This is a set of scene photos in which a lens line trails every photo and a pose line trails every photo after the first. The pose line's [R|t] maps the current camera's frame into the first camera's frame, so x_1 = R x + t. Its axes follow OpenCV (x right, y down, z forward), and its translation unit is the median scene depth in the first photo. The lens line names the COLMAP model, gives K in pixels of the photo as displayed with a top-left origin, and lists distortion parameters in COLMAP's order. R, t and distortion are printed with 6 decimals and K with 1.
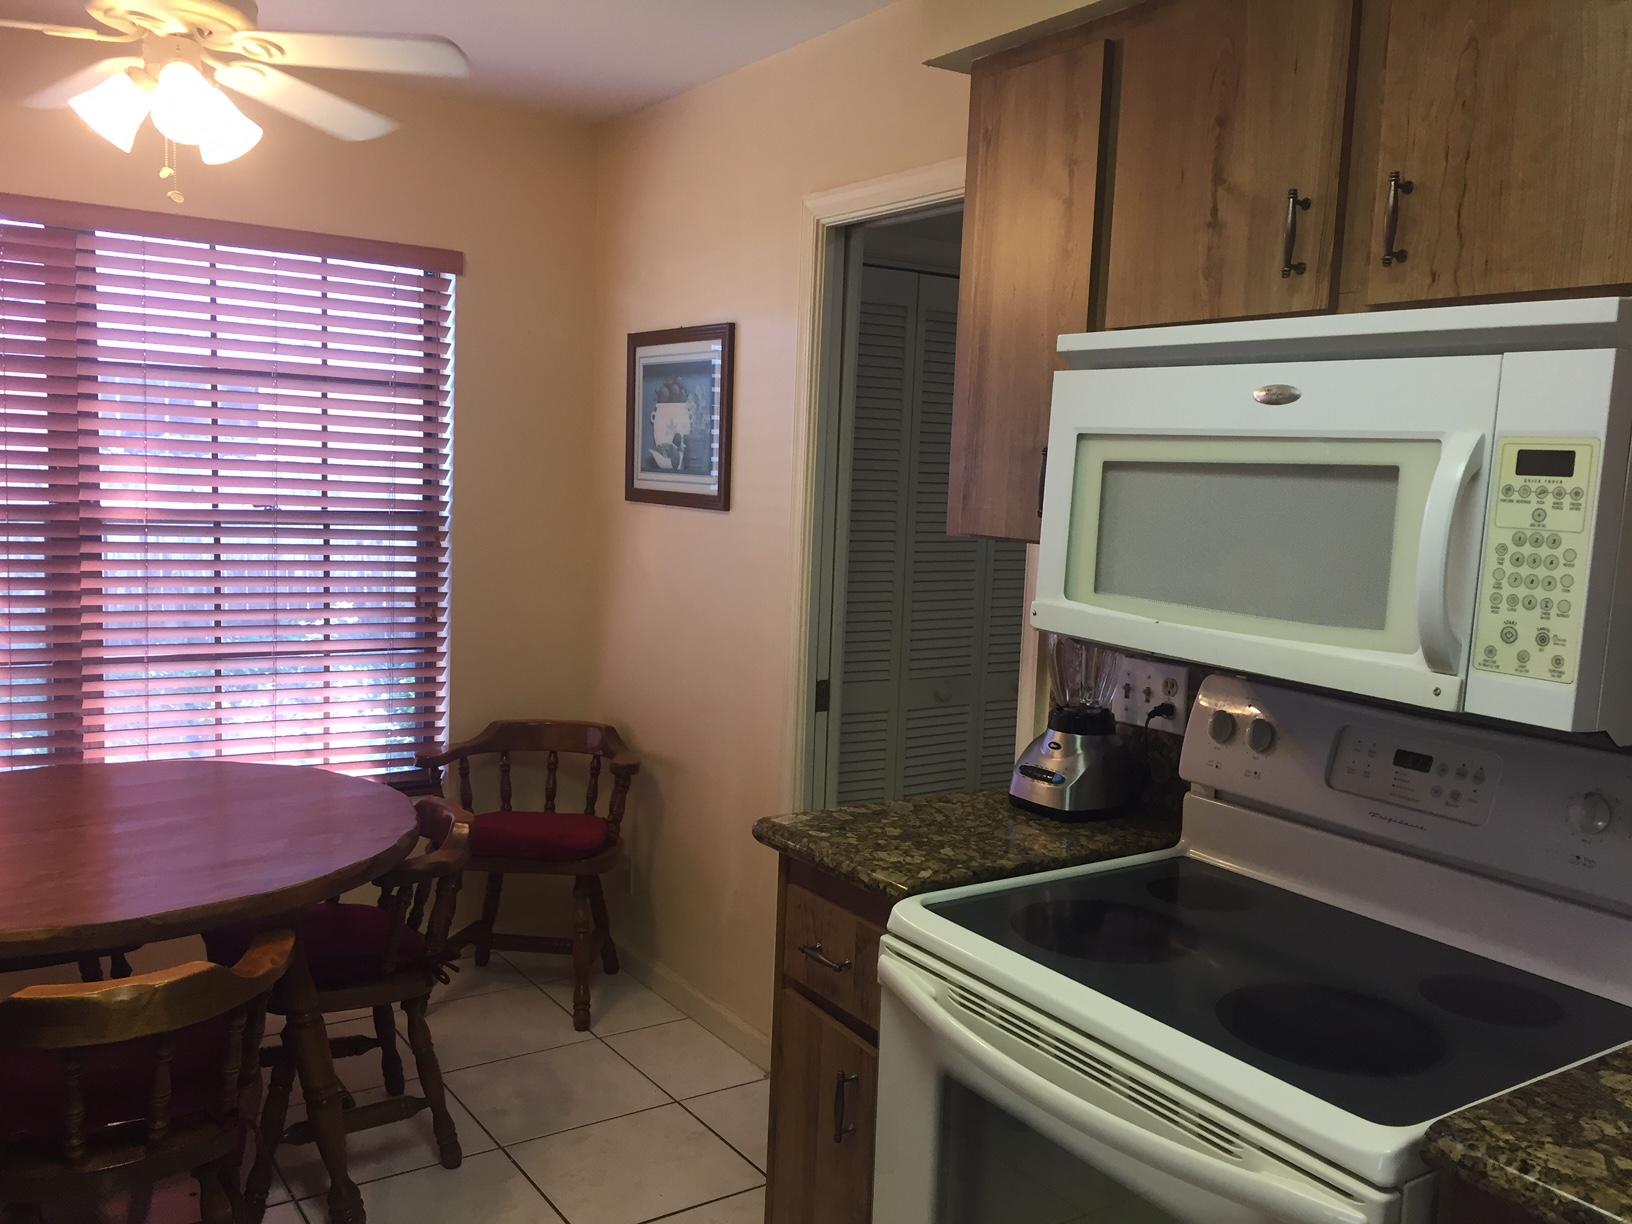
lens RADIAL K [[1405.8, 0, 859.8], [0, 1405.8, 623.7], [0, 0, 1]] dist [0.066688, -0.047866]
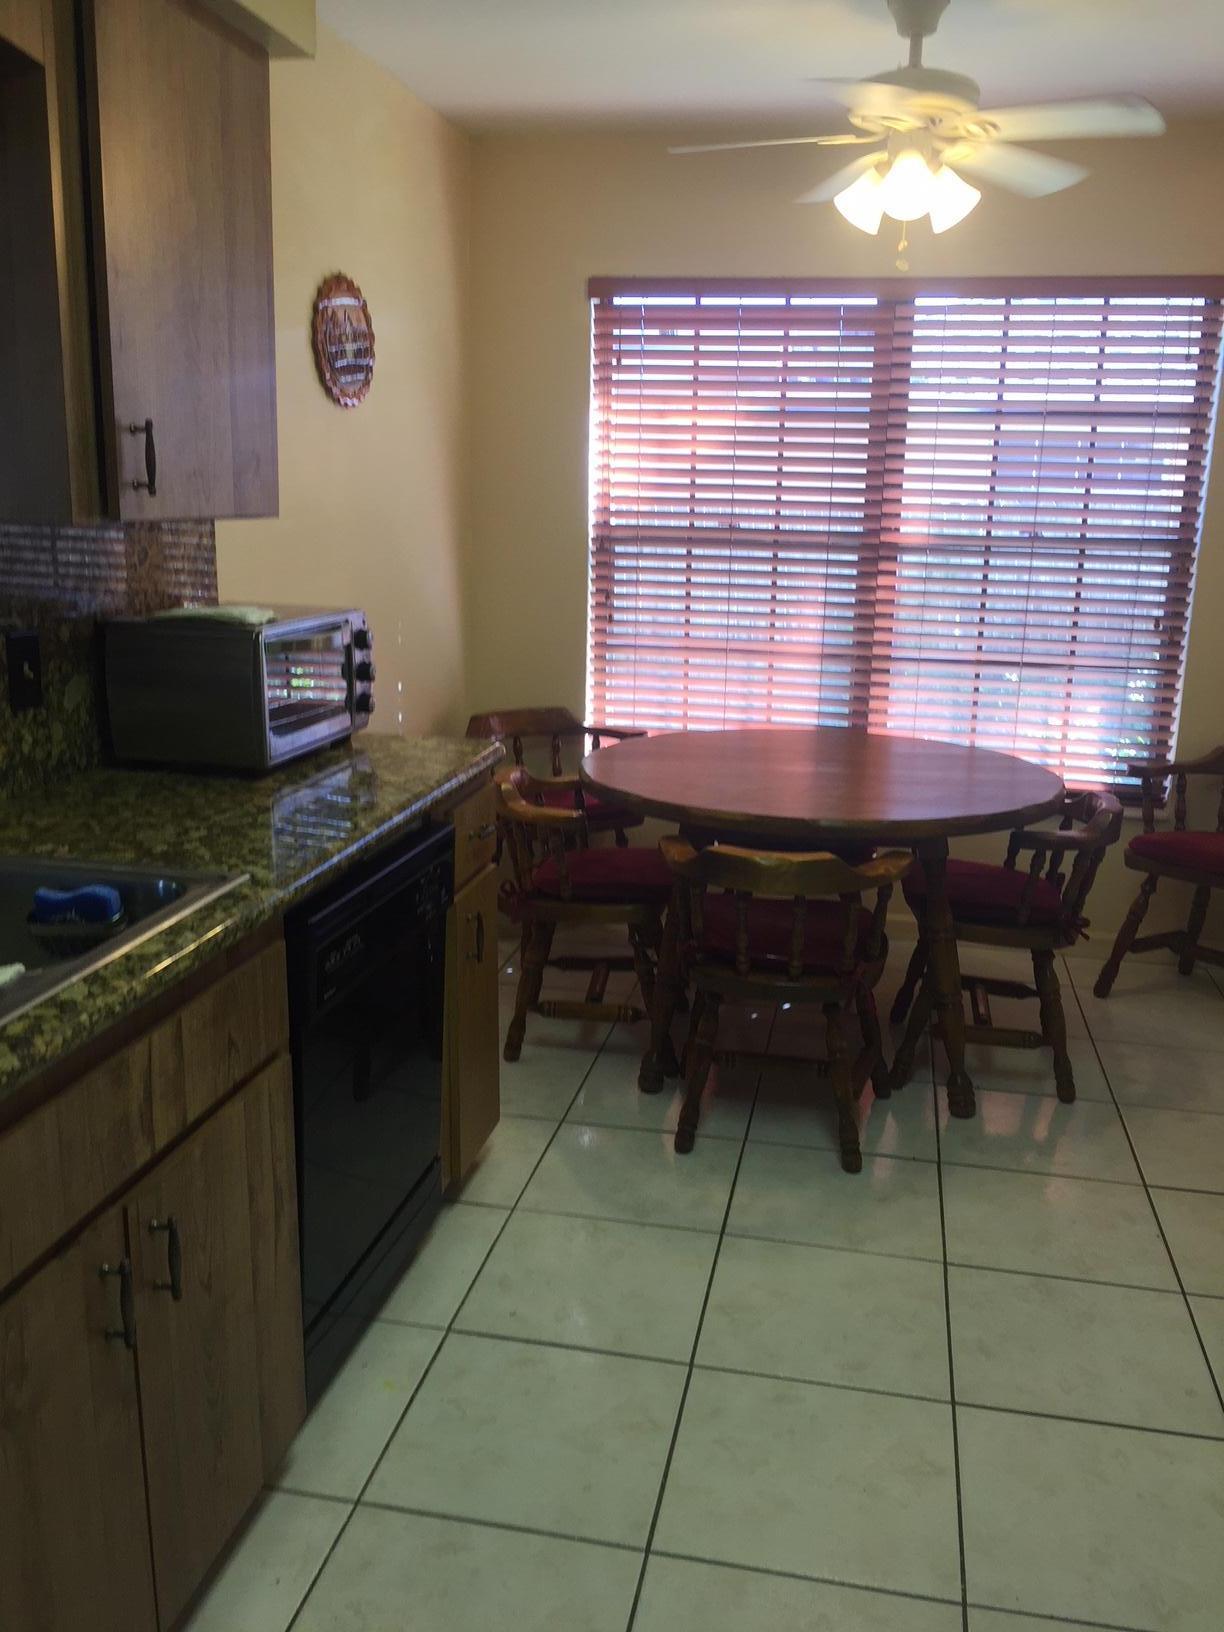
lens RADIAL K [[1405.8, 0, 643.3], [0, 1405.8, 821.1], [0, 0, 1]] dist [0.066688, -0.047866]
pose [[0.720160, 0.139120, -0.679717, 0.169233], [-0.070322, 0.989281, 0.127973, 0.023831], [0.690235, -0.044362, 0.722225, -0.048688]]
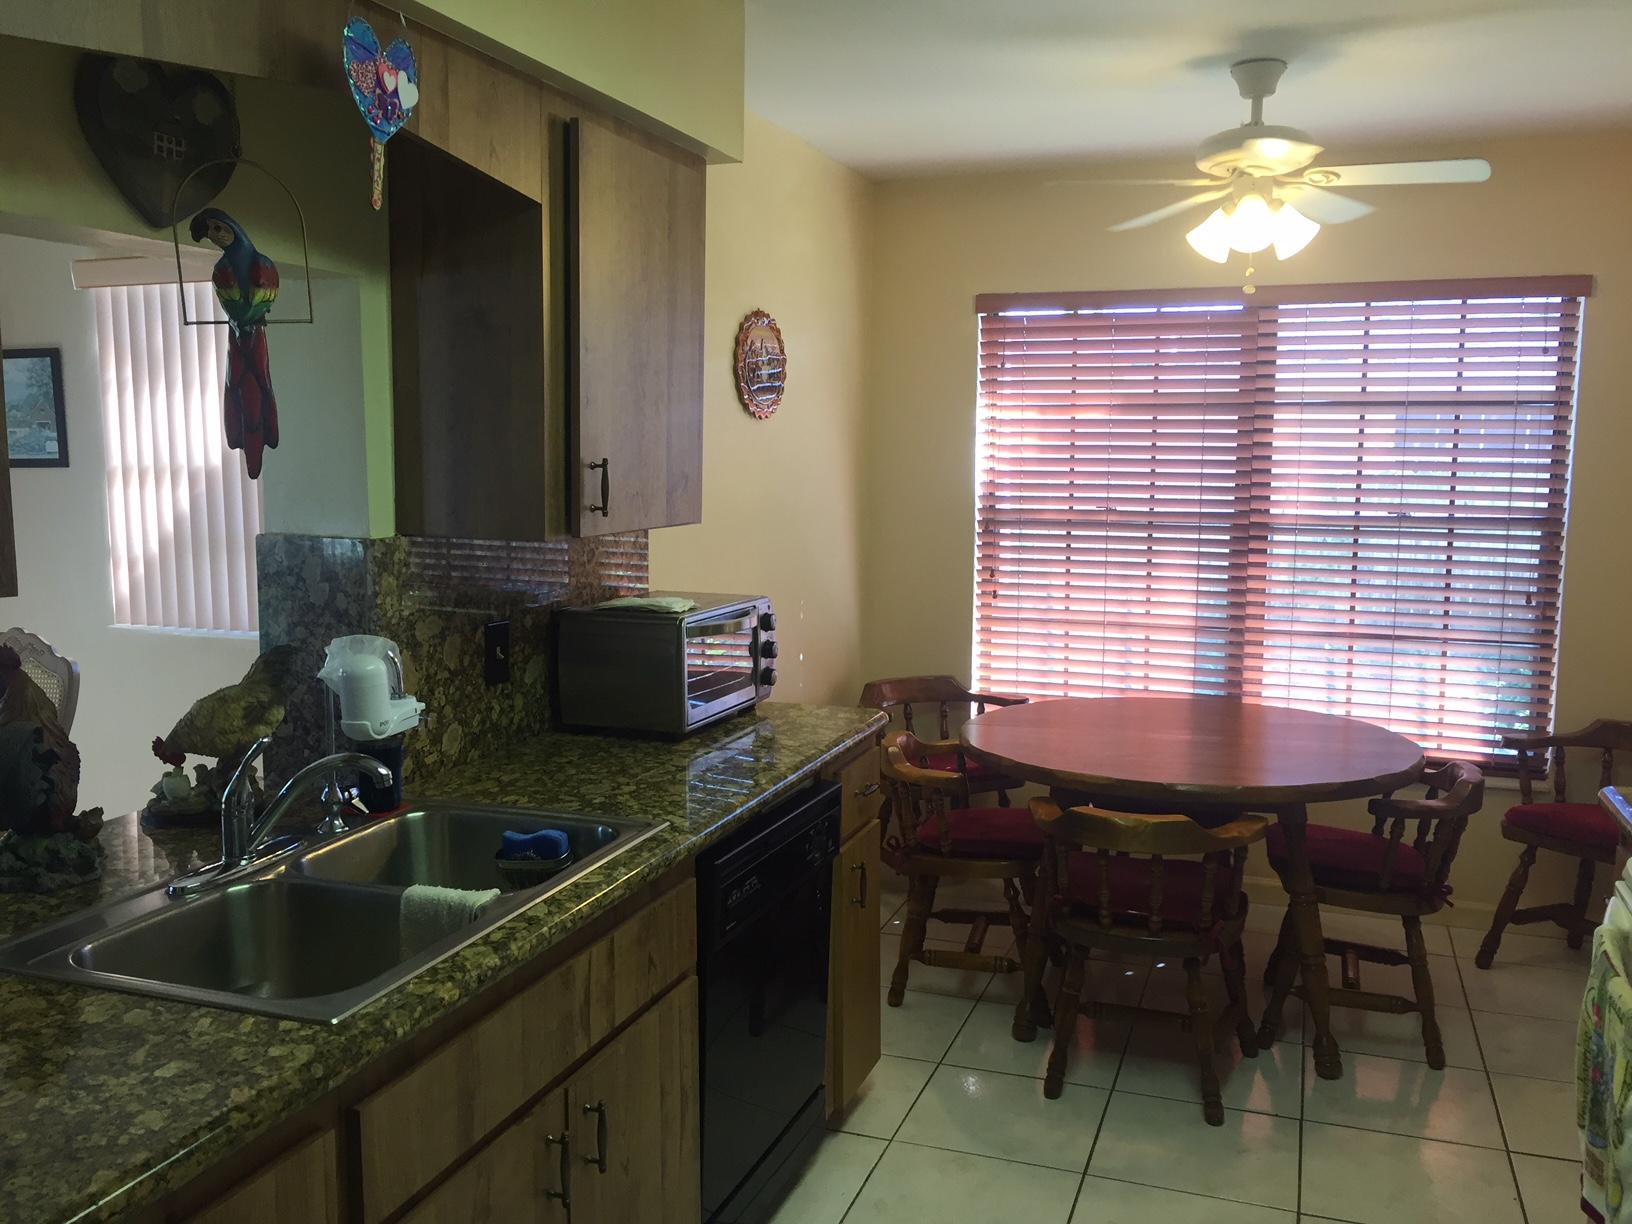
lens RADIAL K [[1405.8, 0, 882.0], [0, 1405.8, 615.9], [0, 0, 1]] dist [0.066688, -0.047866]
pose [[0.634146, 0.058787, -0.770975, 0.240981], [-0.069317, 0.997413, 0.019038, 0.011652], [0.770100, 0.041368, 0.636580, -0.096526]]
